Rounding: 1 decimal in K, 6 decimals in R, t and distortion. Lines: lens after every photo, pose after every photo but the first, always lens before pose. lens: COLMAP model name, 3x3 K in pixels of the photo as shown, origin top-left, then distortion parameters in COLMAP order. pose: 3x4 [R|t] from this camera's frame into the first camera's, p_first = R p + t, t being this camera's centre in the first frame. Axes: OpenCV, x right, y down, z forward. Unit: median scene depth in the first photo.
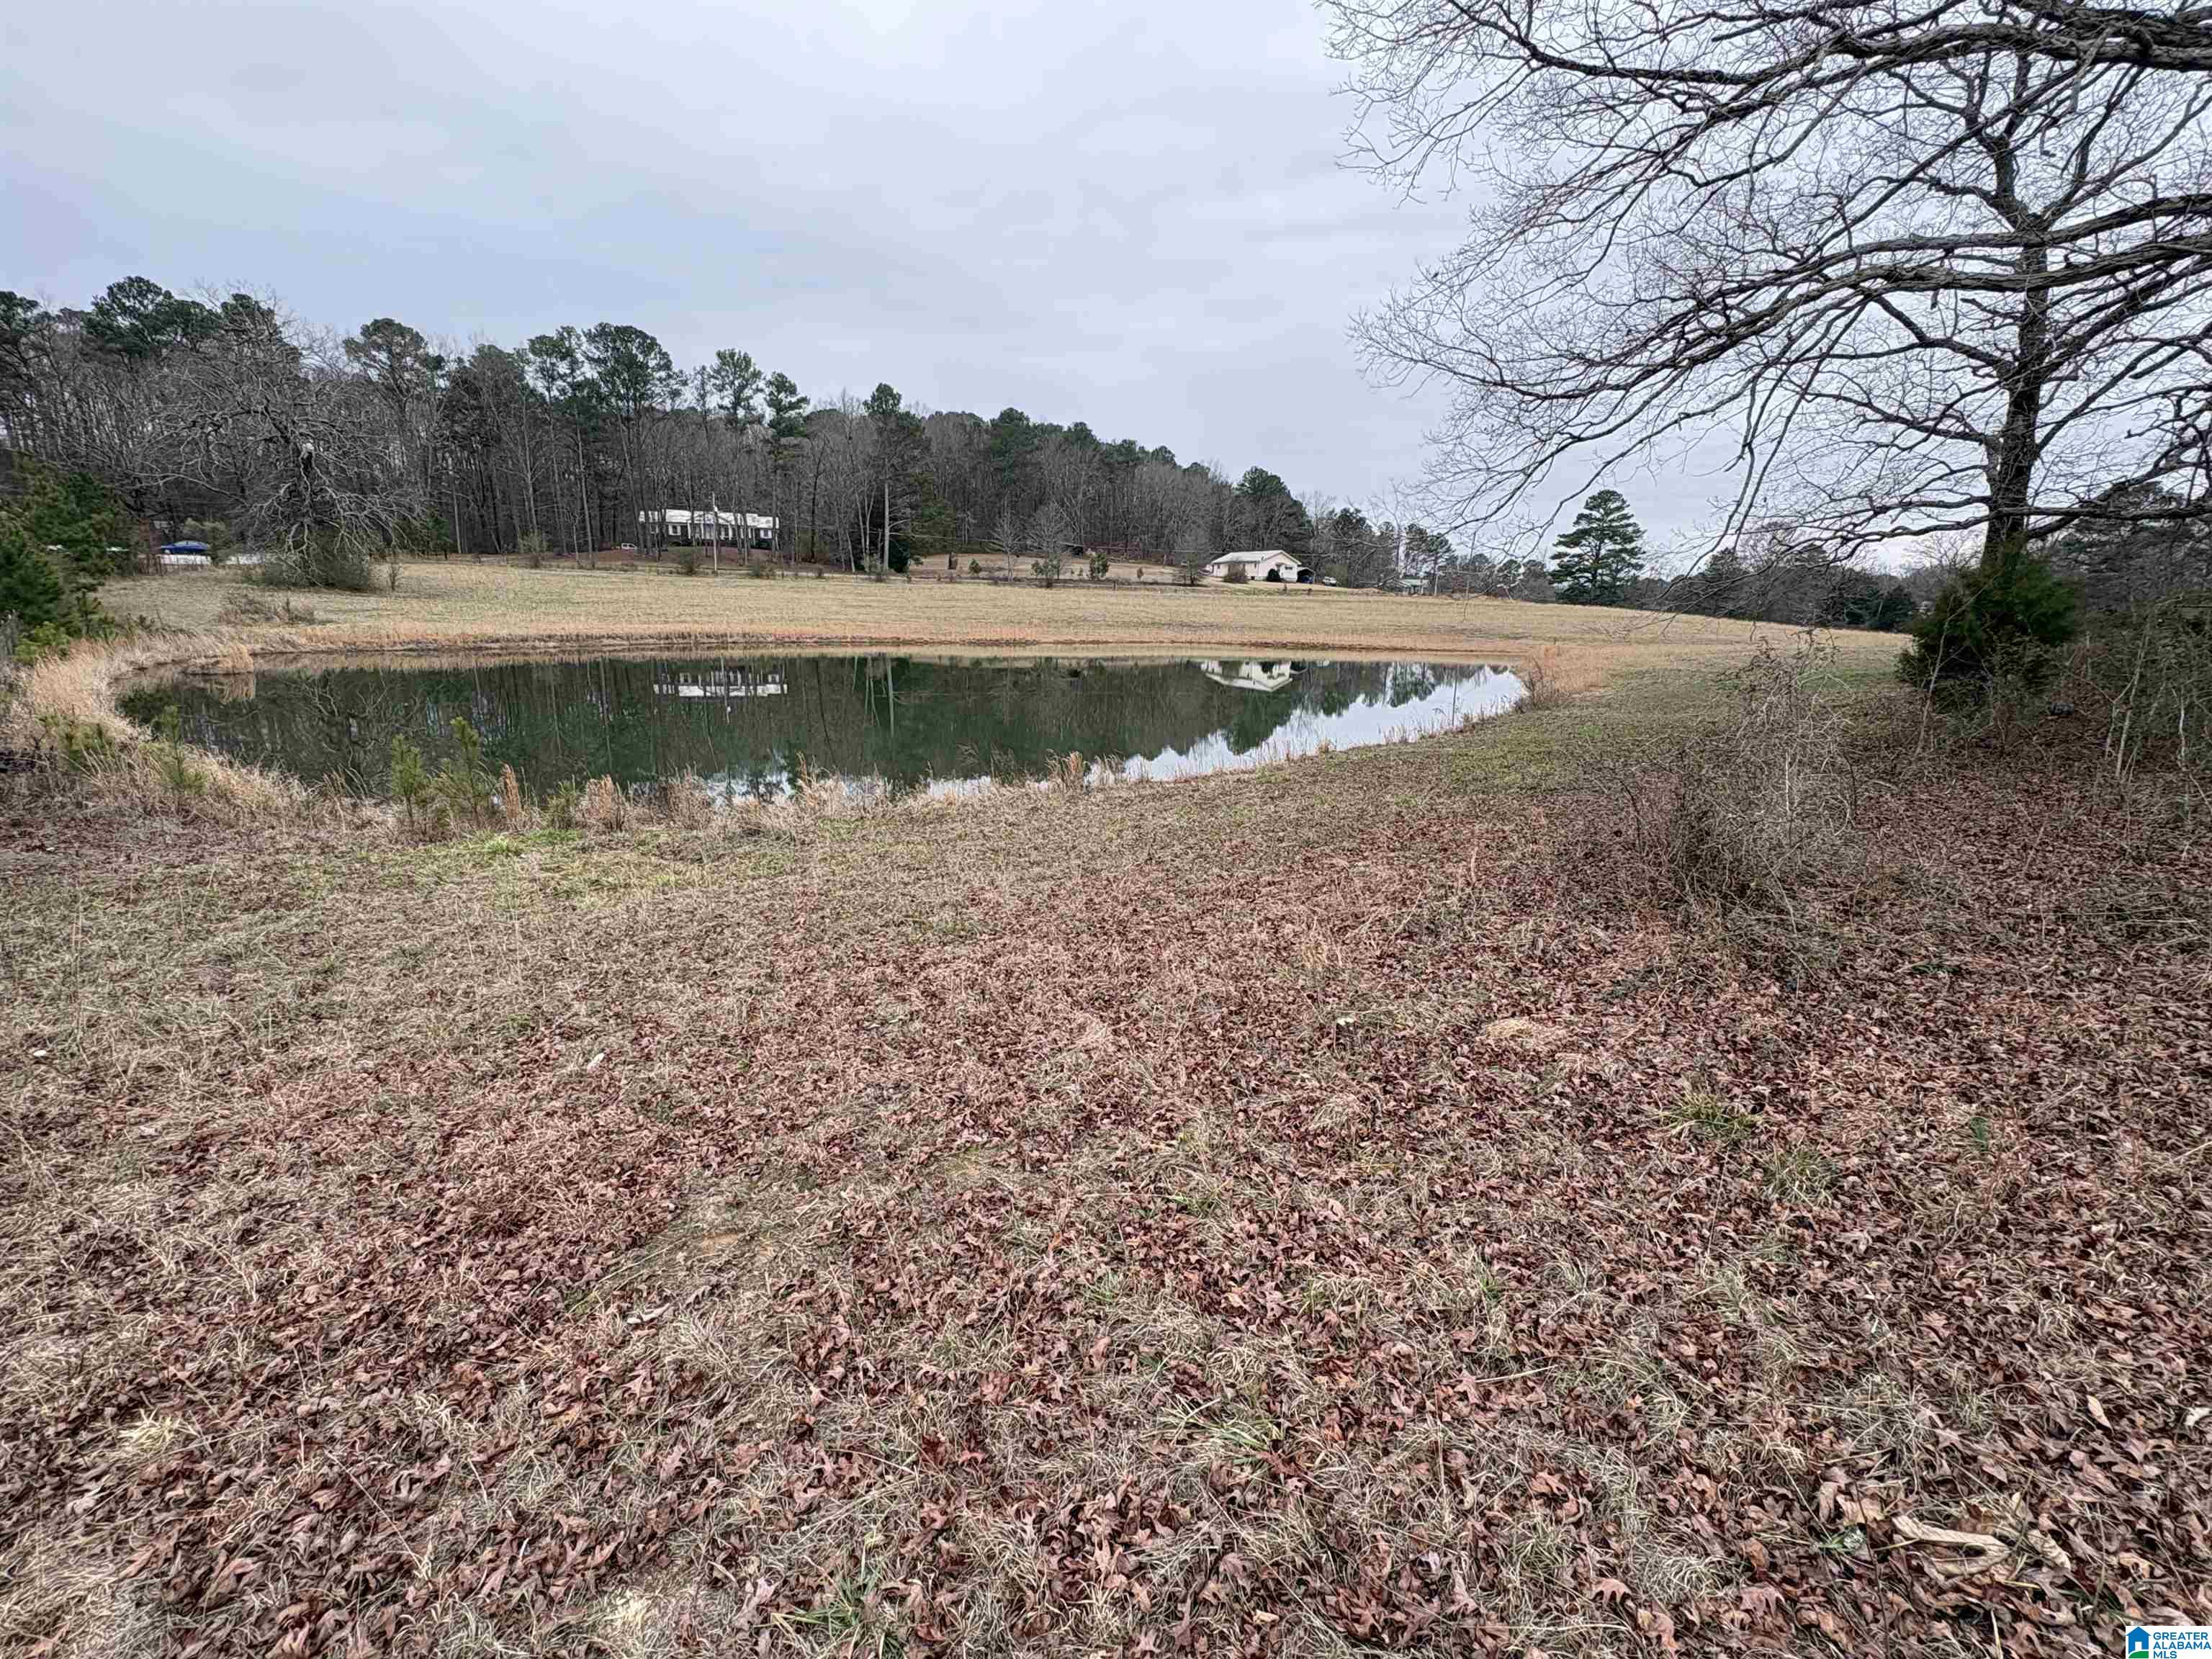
lens RADIAL K [[955.3, 0, 1097.5], [0, 955.3, 823.1], [0, 0, 1]] dist [0.003183, -0.000508]
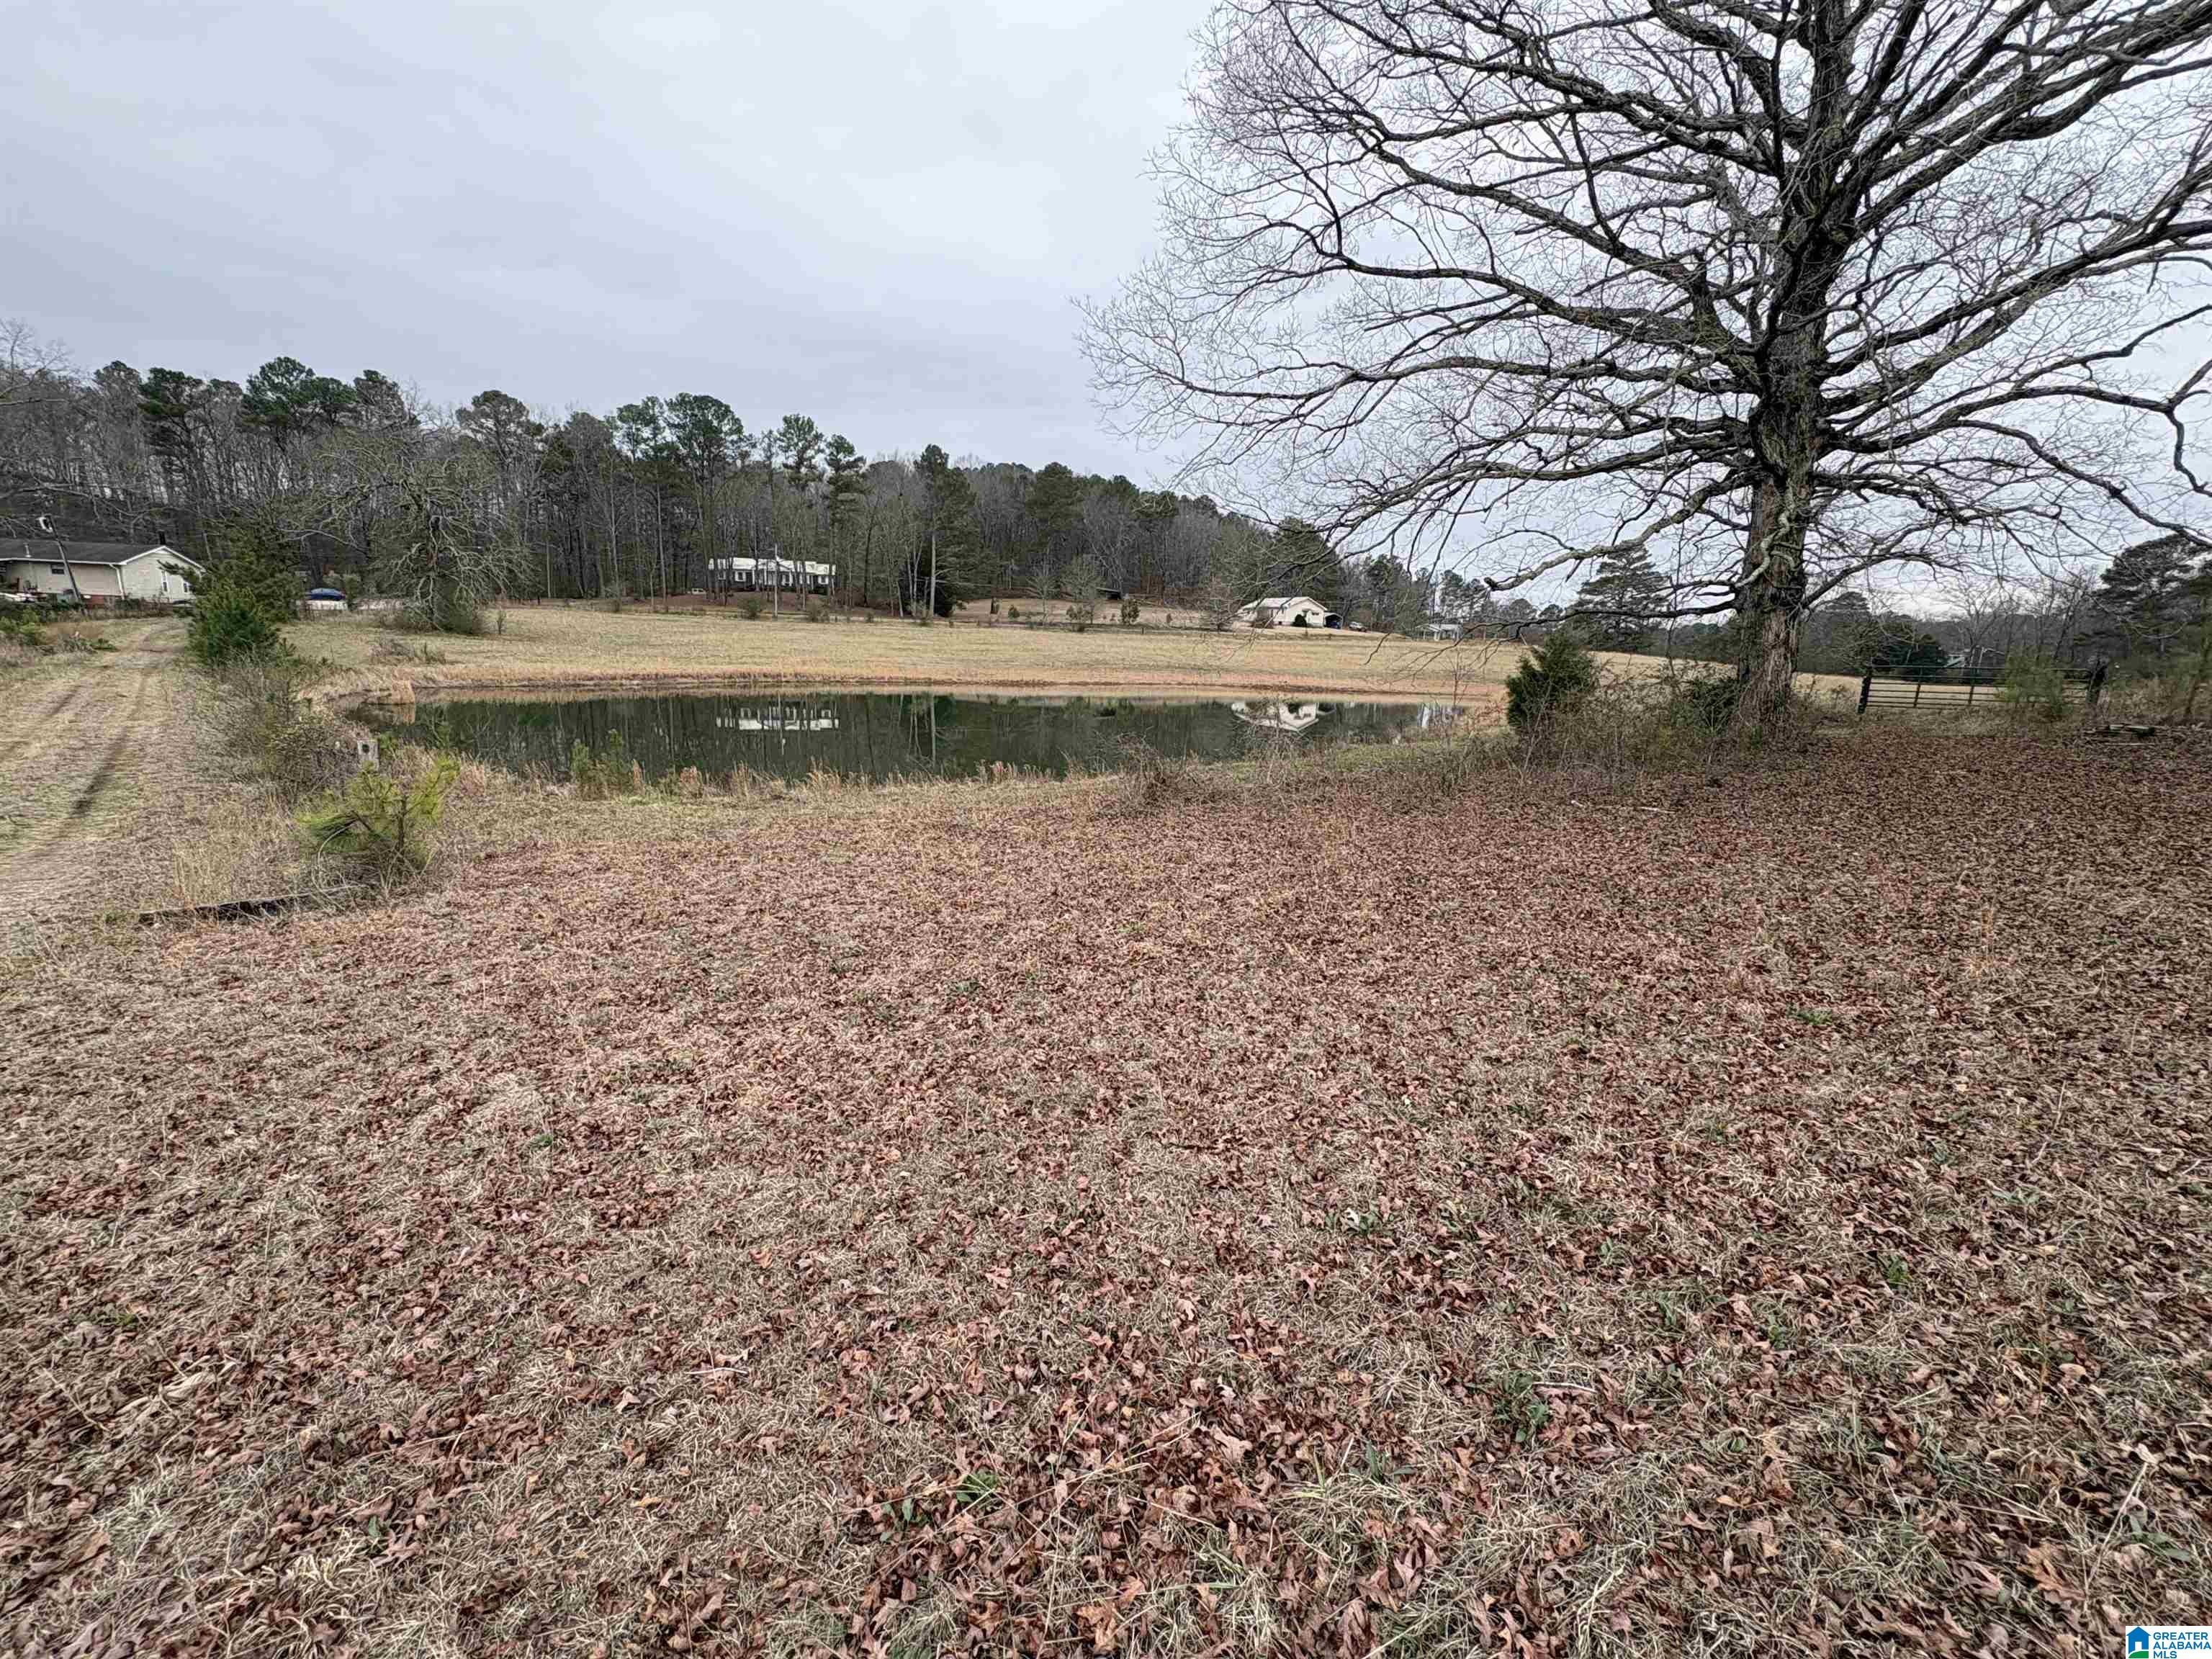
lens RADIAL K [[955.3, 0, 1096.3], [0, 955.3, 822.7], [0, 0, 1]] dist [0.003183, -0.000508]
pose [[0.998510, 0.016607, -0.051974, 0.023703], [-0.018698, 0.999025, -0.039992, 0.008707], [0.051259, 0.040904, 0.997847, -0.053555]]
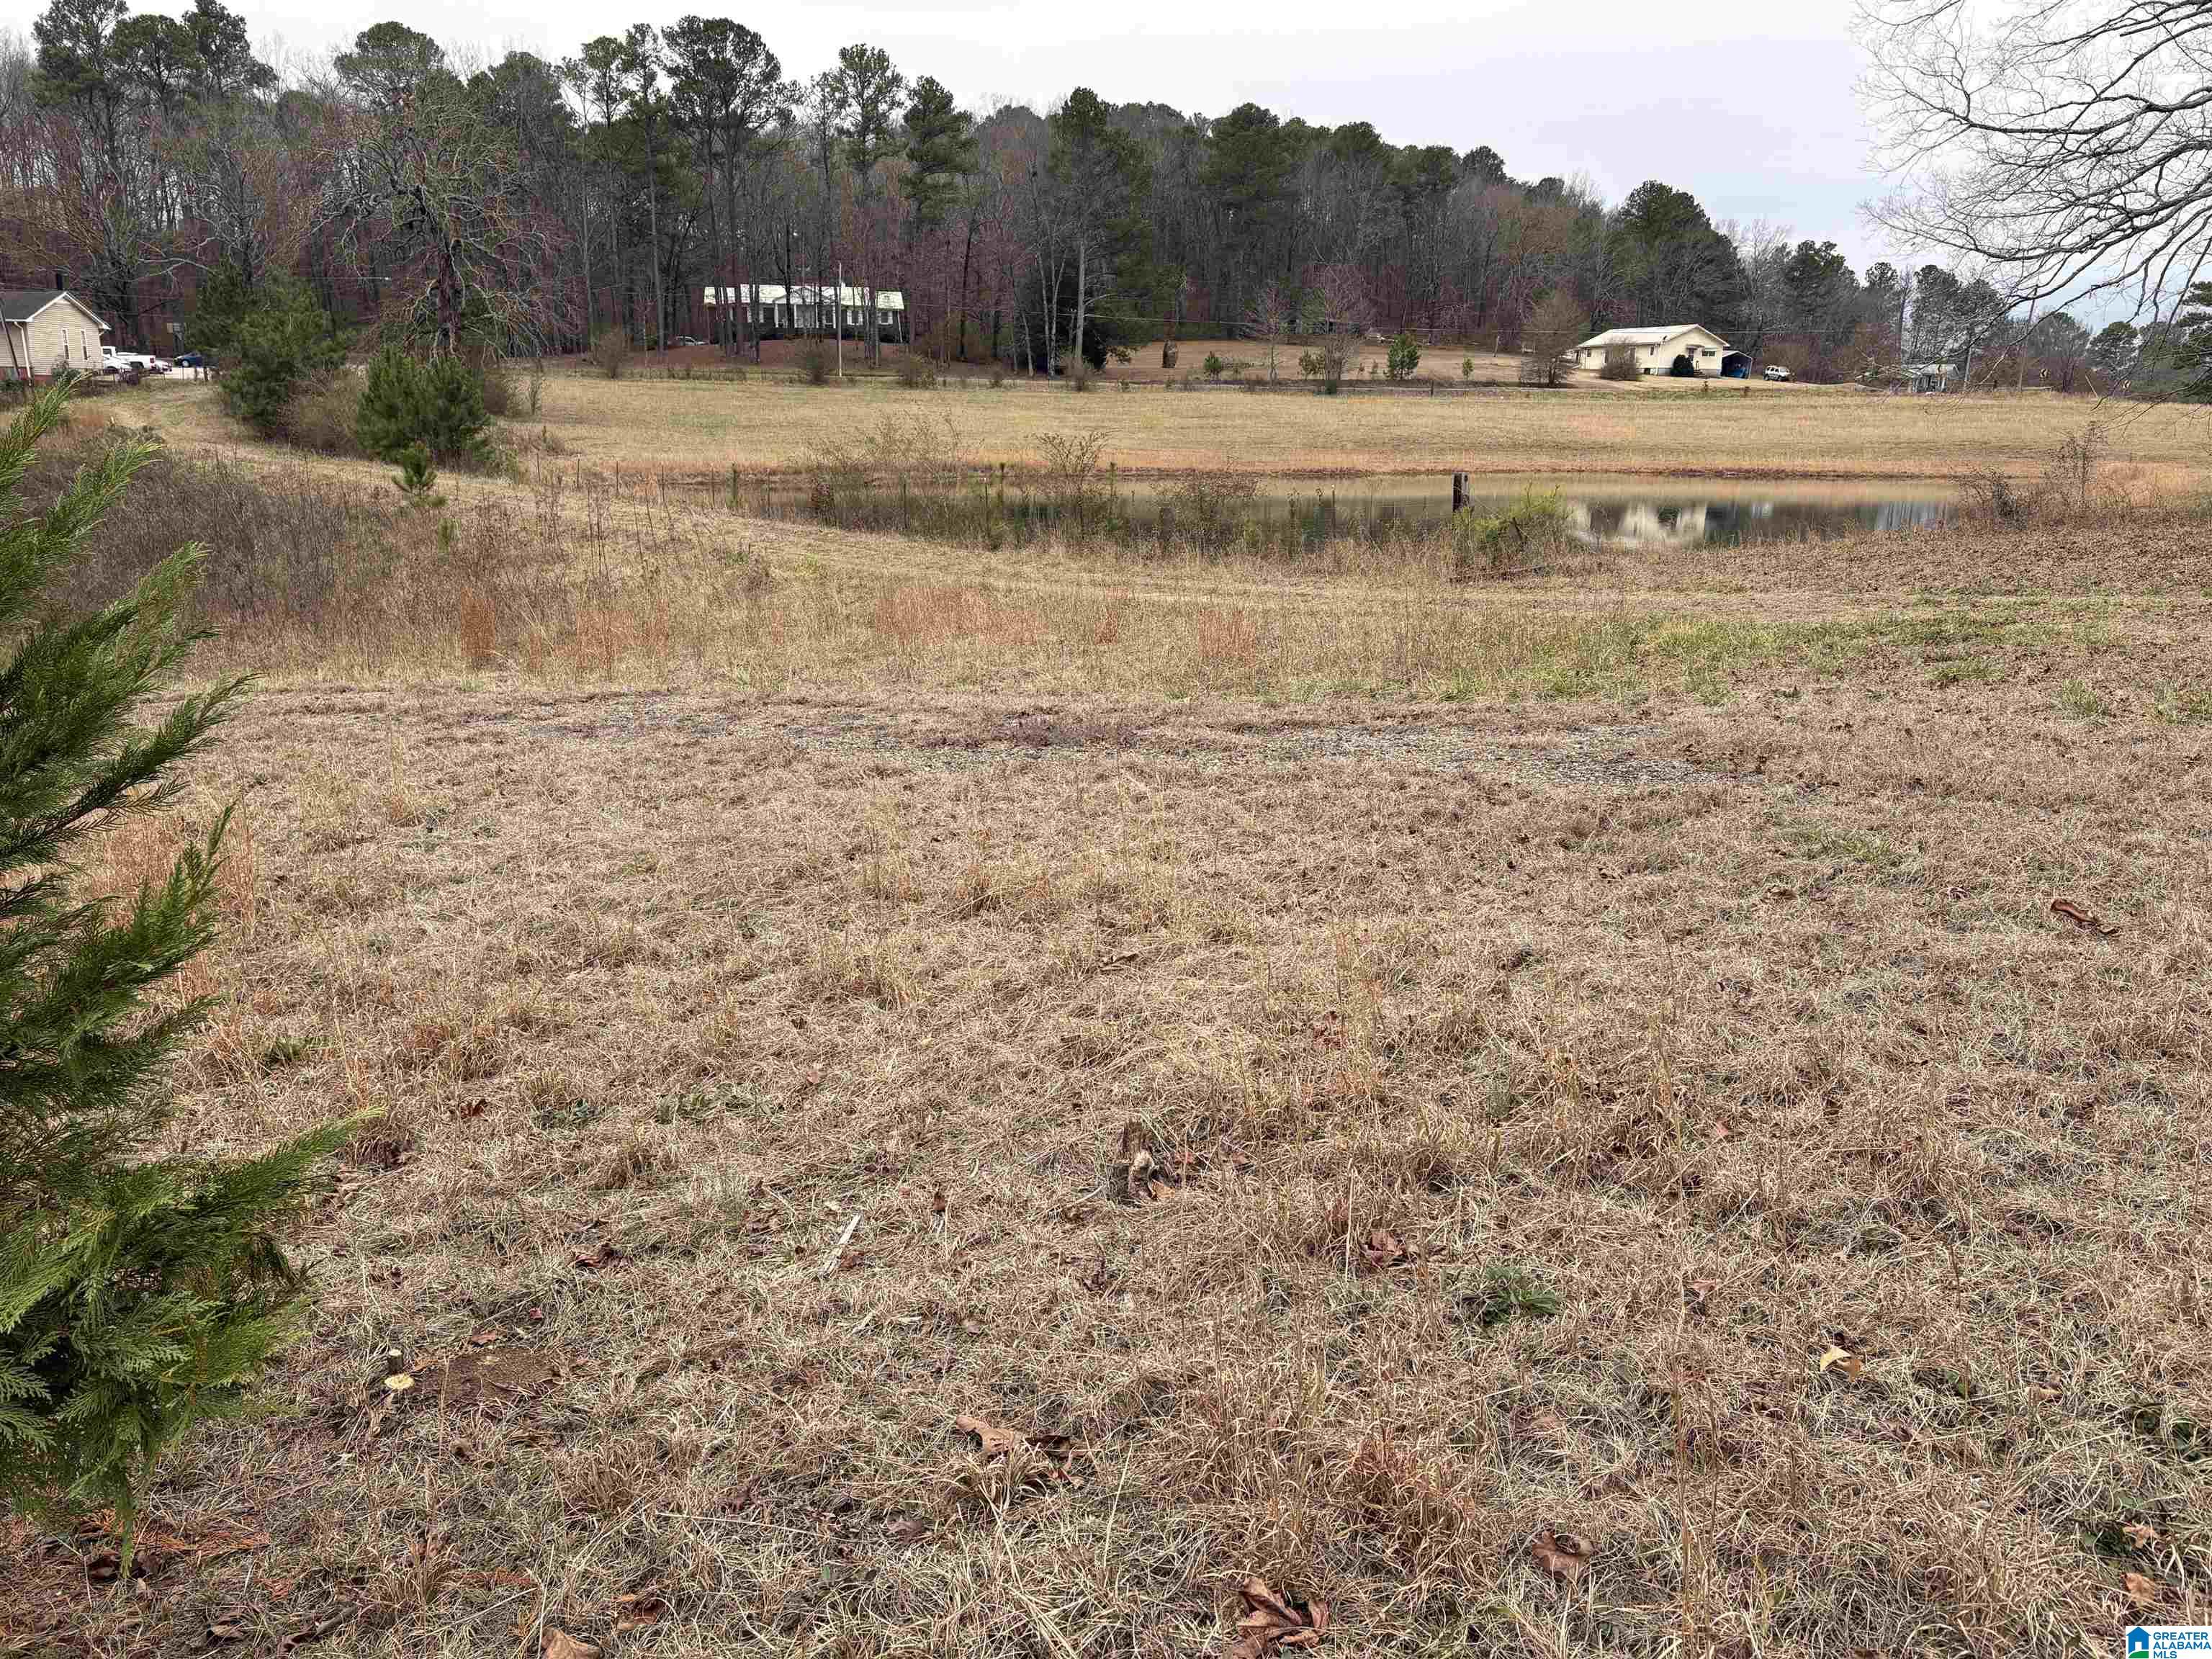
lens RADIAL K [[1678.2, 0, 1102.1], [0, 1678.2, 834.5], [0, 0, 1]] dist [0.032583, -0.009867]
pose [[0.991276, 0.018333, -0.130519, -0.046562], [-0.016097, 0.999705, 0.018161, 0.034326], [0.130813, -0.015901, 0.991279, -0.156503]]
